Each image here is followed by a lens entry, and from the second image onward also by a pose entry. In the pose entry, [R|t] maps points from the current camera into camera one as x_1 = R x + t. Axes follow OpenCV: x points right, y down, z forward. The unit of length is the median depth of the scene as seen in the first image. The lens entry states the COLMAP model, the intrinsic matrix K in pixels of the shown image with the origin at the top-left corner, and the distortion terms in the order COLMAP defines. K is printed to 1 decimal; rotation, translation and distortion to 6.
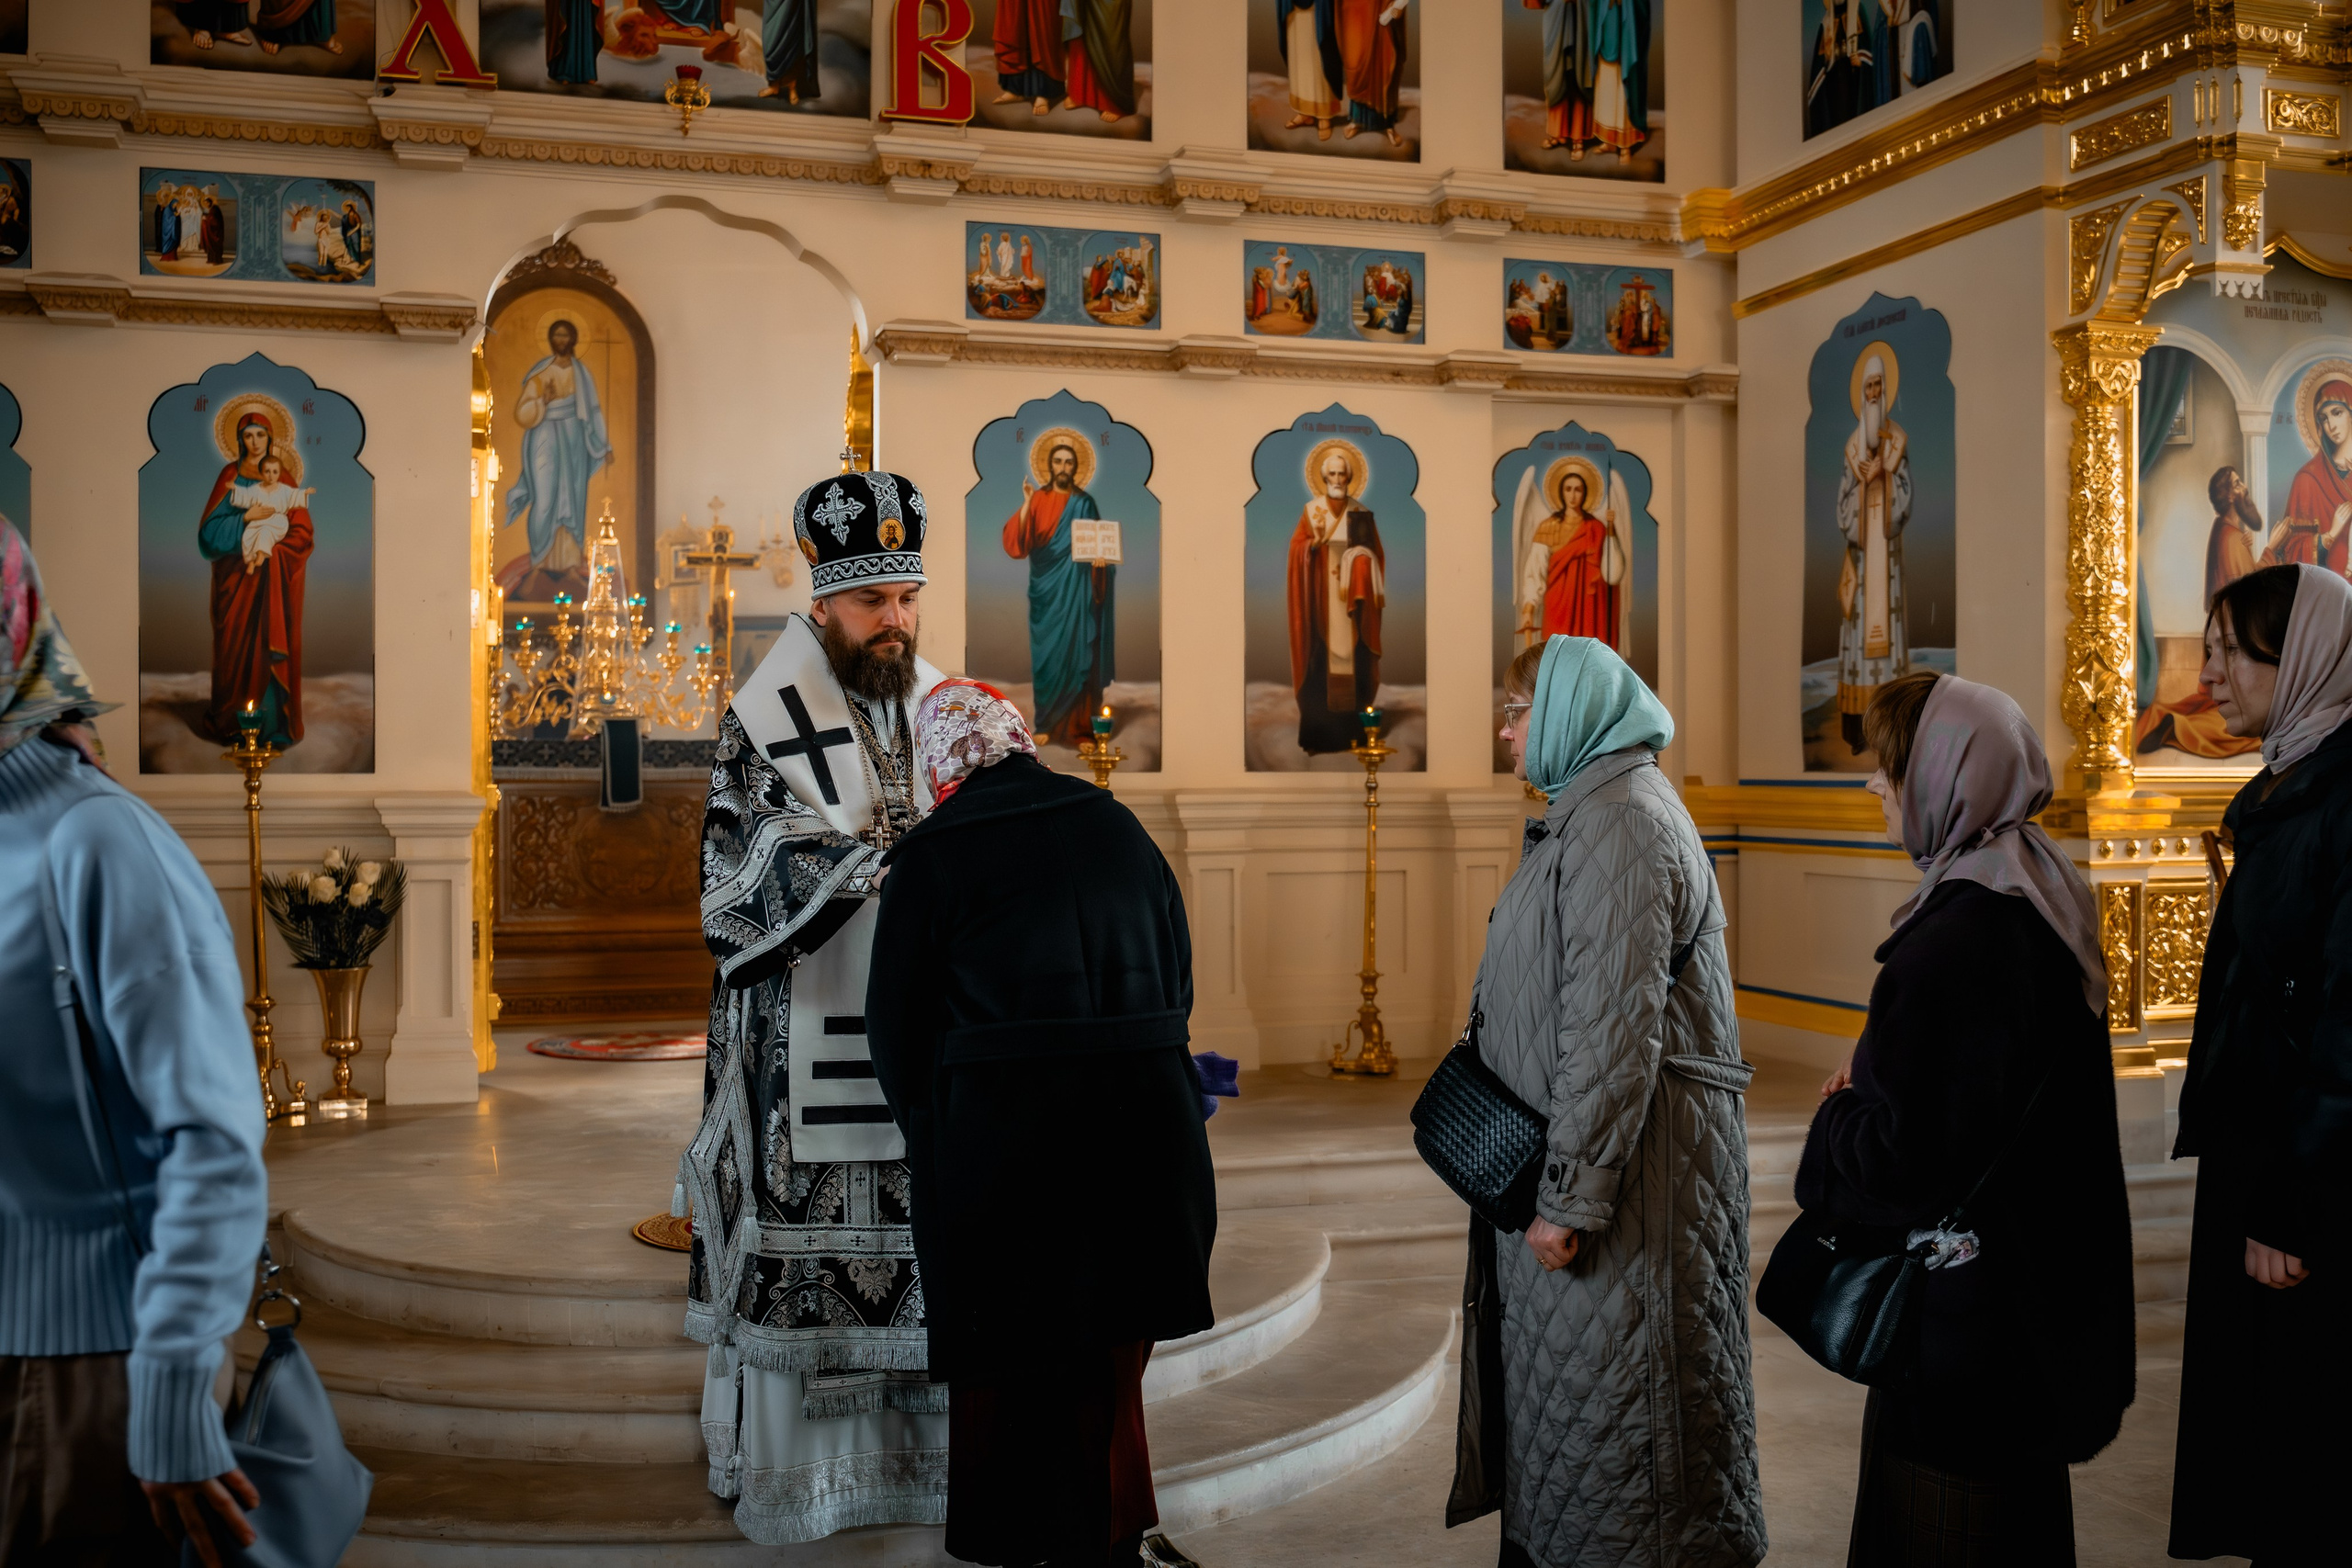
lens RADIAL K [[2319.5, 0, 1171.3], [0, 2319.5, 788.5], [0, 0, 1]] dist [-0.038317, 0.000000]
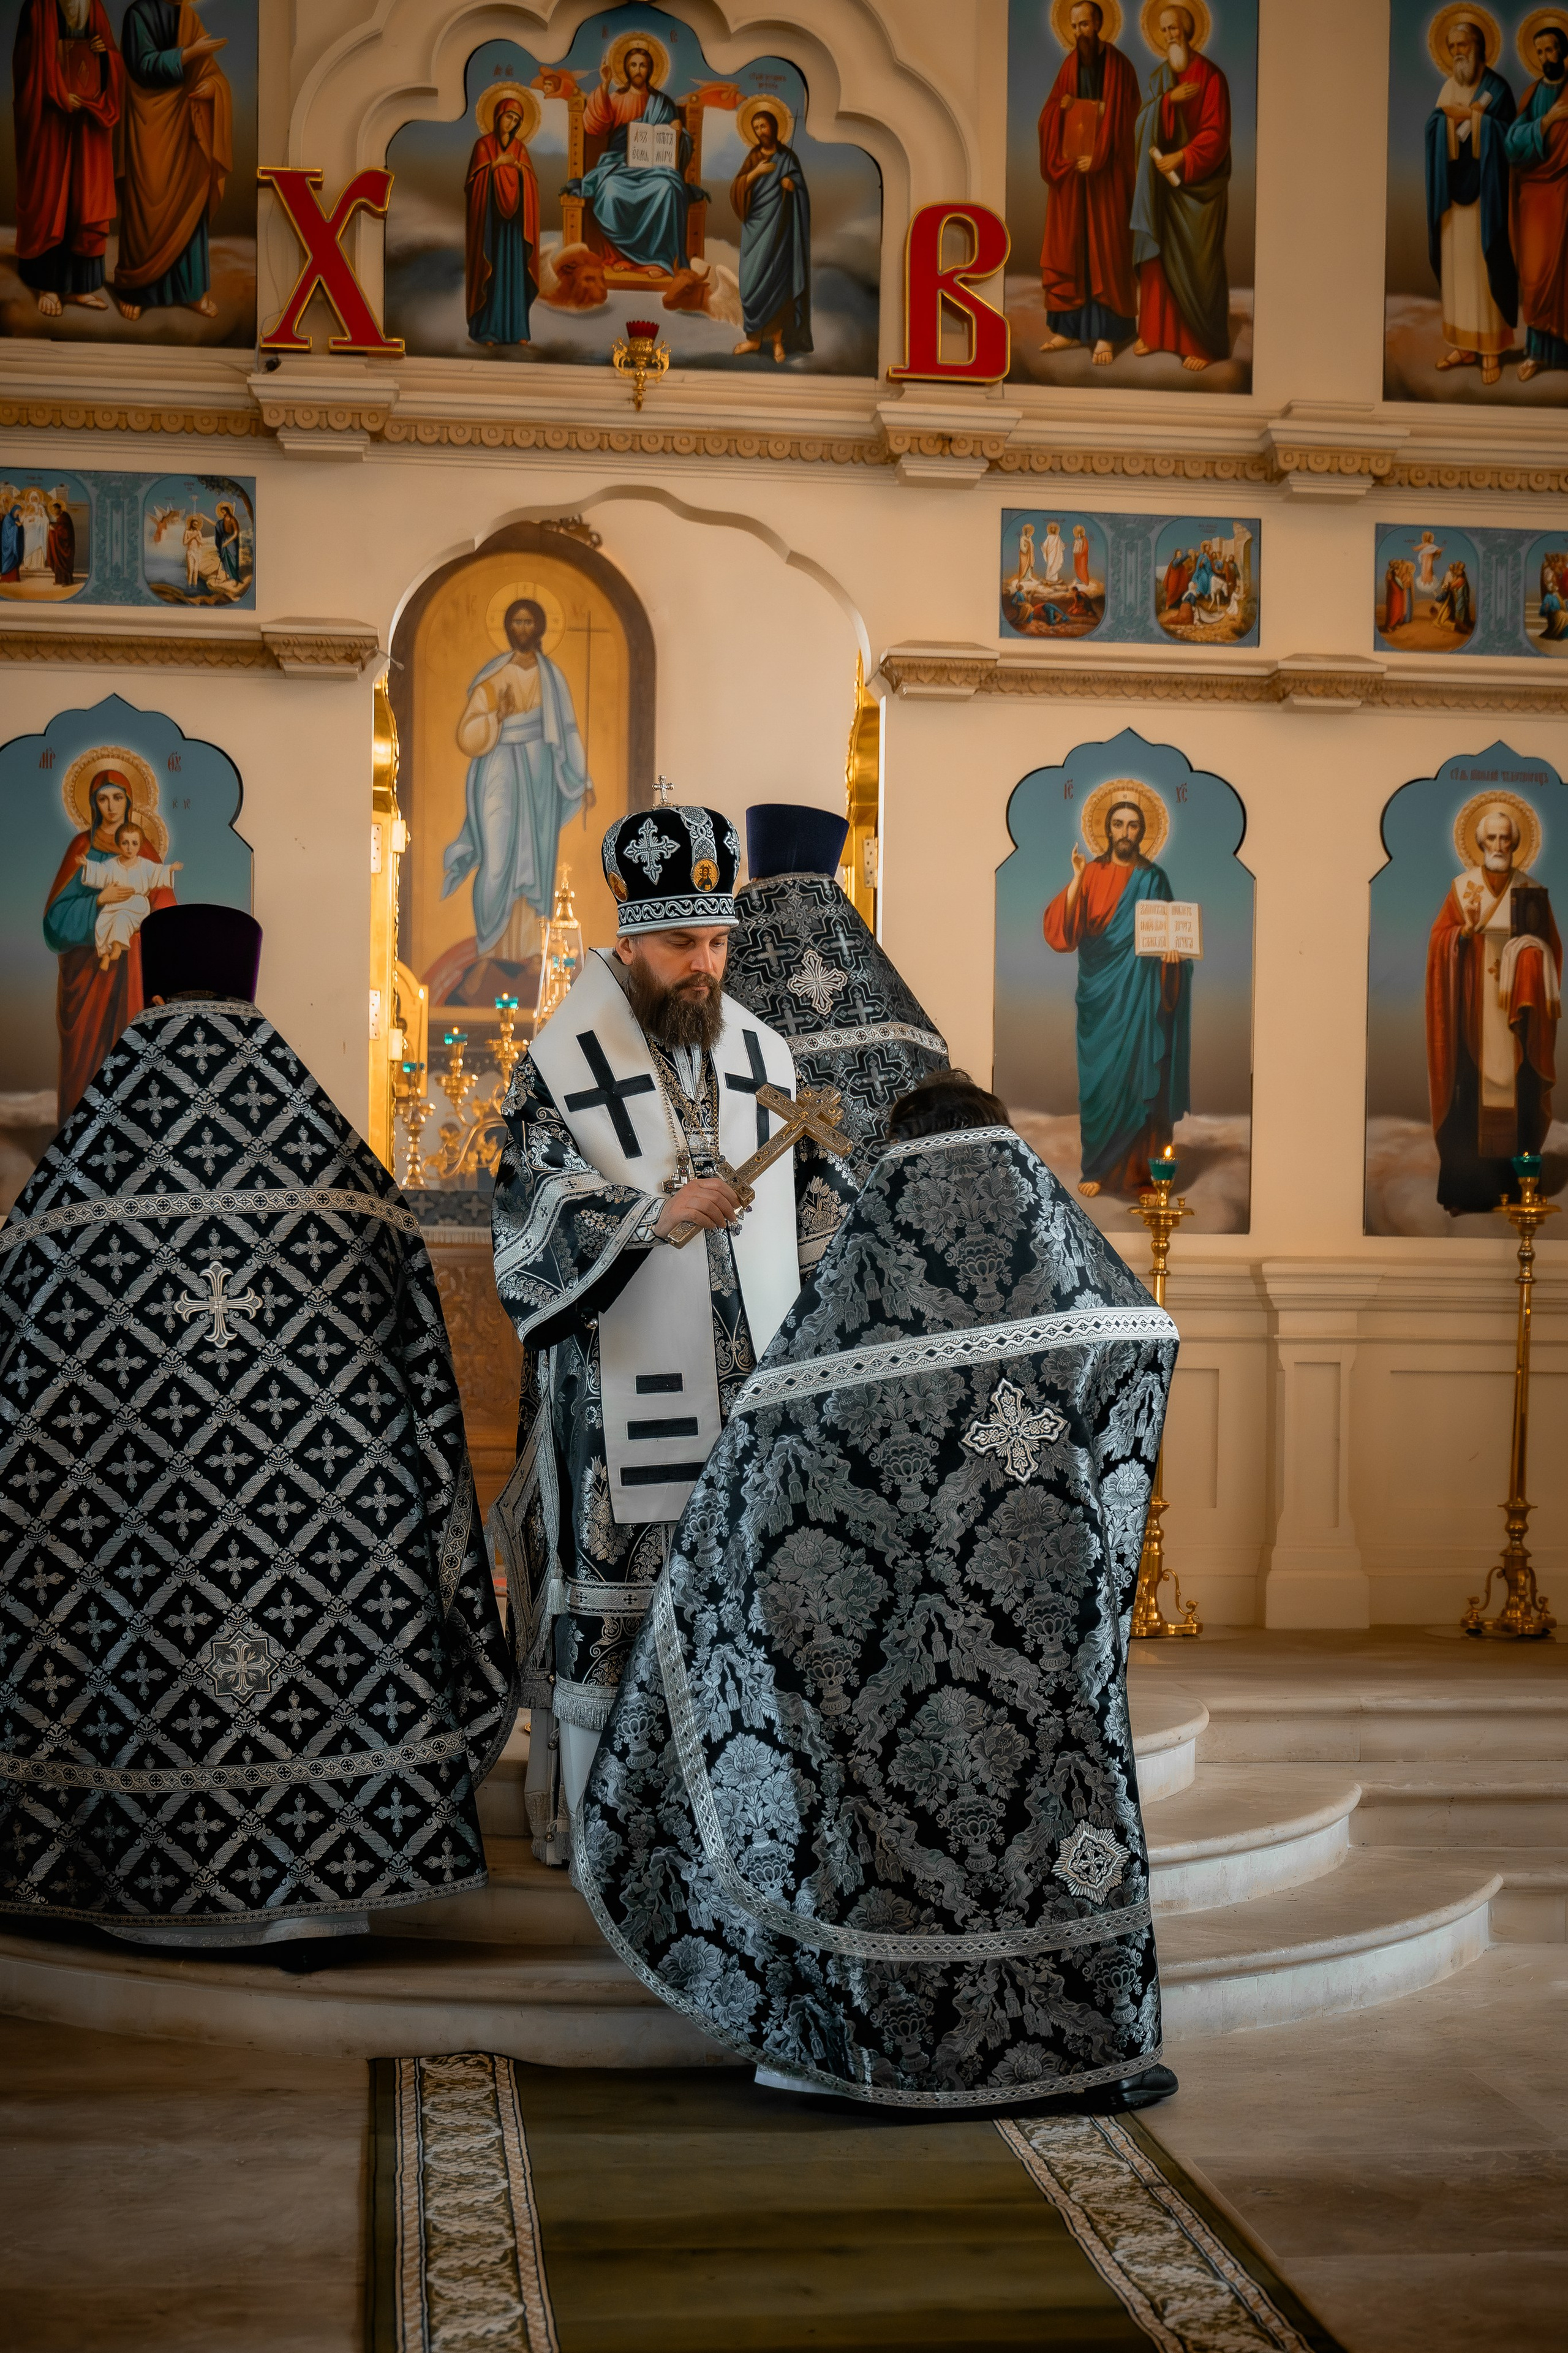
lens RADIAL K [[3947.1, 0, 930.4], [0, 3947.1, 1464.4], [0, 0, 1]] dist [0.002623, 0.000000]
pose [[0.986958, 0.021116, -0.159588, 0.102123], [-0.015776, 0.999275, 0.034653, 0.025409], [0.160204, -0.031684, 0.986575, -0.298668]]
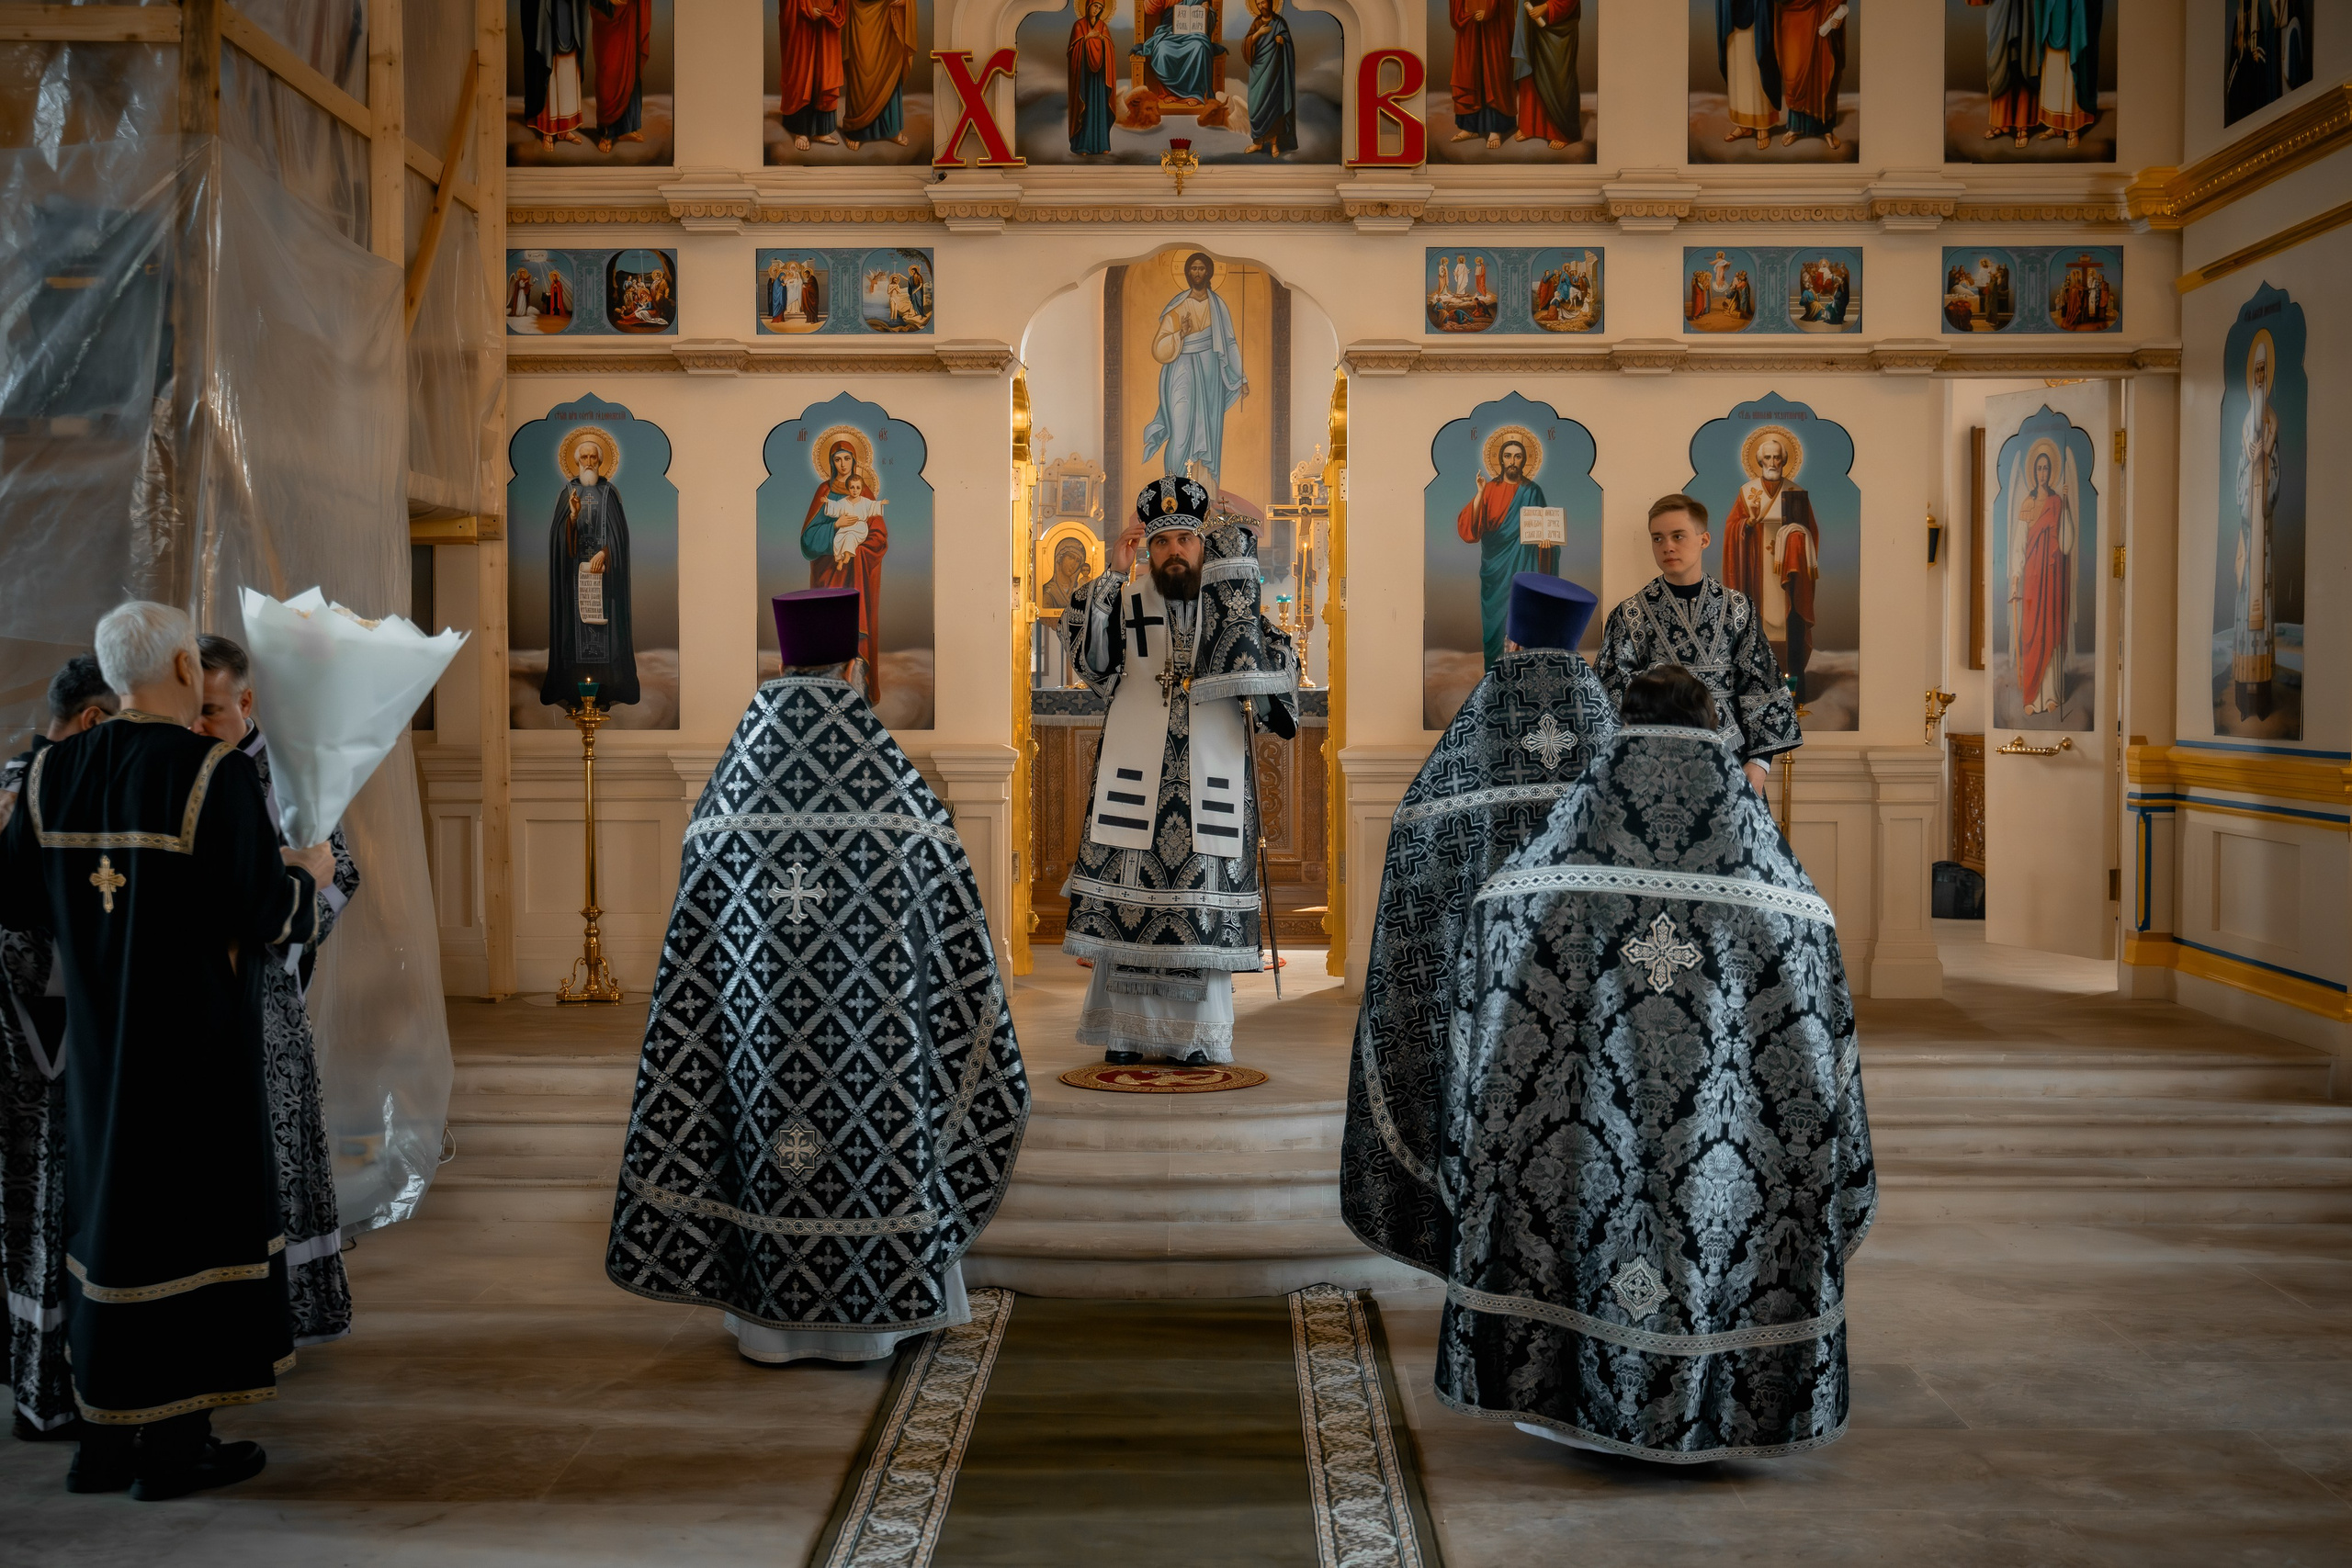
lens RADIAL K [[2914.2, 0, 1171.1], [0, 2914.2, 790.7], [0, 0, 1]] dist [-0.025242, 0.000000]
pose [[0.949963, 0.014571, -0.312023, 0.241527], [-0.004780, 0.999473, 0.032120, -0.022648], [0.312327, -0.029021, 0.949531, -0.407062]]
